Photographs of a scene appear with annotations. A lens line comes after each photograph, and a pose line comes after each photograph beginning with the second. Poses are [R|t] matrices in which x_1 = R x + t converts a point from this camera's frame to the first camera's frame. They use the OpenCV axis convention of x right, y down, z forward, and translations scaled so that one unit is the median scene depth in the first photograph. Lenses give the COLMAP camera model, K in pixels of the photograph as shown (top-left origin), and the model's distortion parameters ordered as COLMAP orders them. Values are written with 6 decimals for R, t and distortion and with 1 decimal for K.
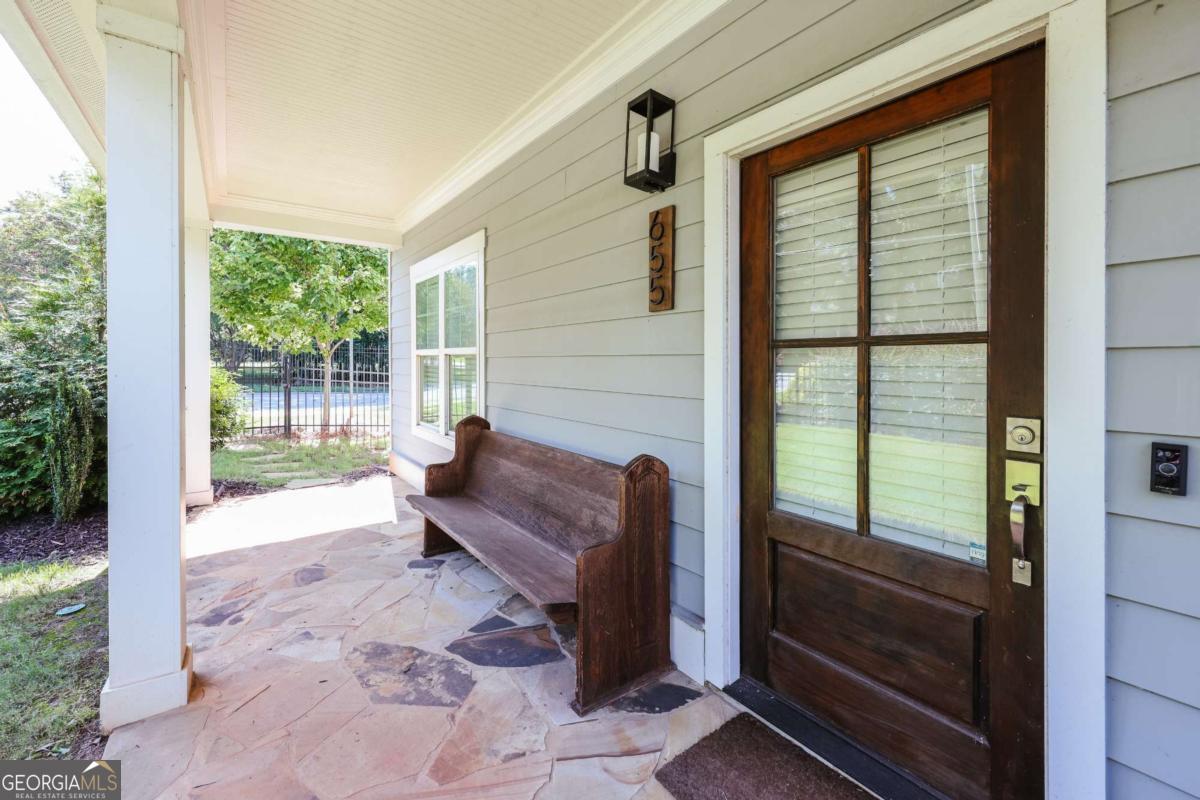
lens RADIAL K [[501.2, 0, 571.9], [0, 501.2, 359.4], [0, 0, 1]] dist [0.000191, 0.000049]
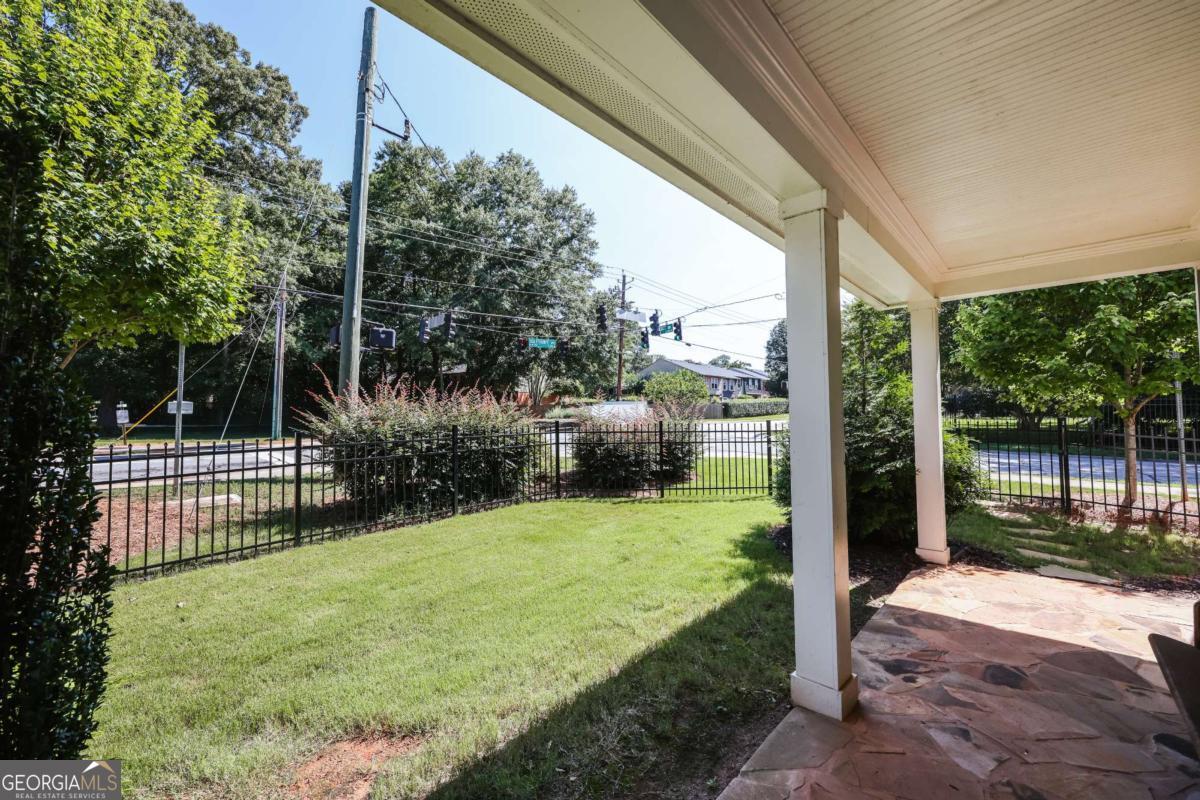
lens RADIAL K [[482.6, 0, 600.0], [0, 482.6, 400.0], [0, 0, 1]] dist [0.001385, 0.000288]
pose [[0.221297, -0.035933, -0.974544, 0.164151], [0.010416, 0.999351, -0.034482, -0.041056], [0.975151, -0.002520, 0.221527, 0.083099]]
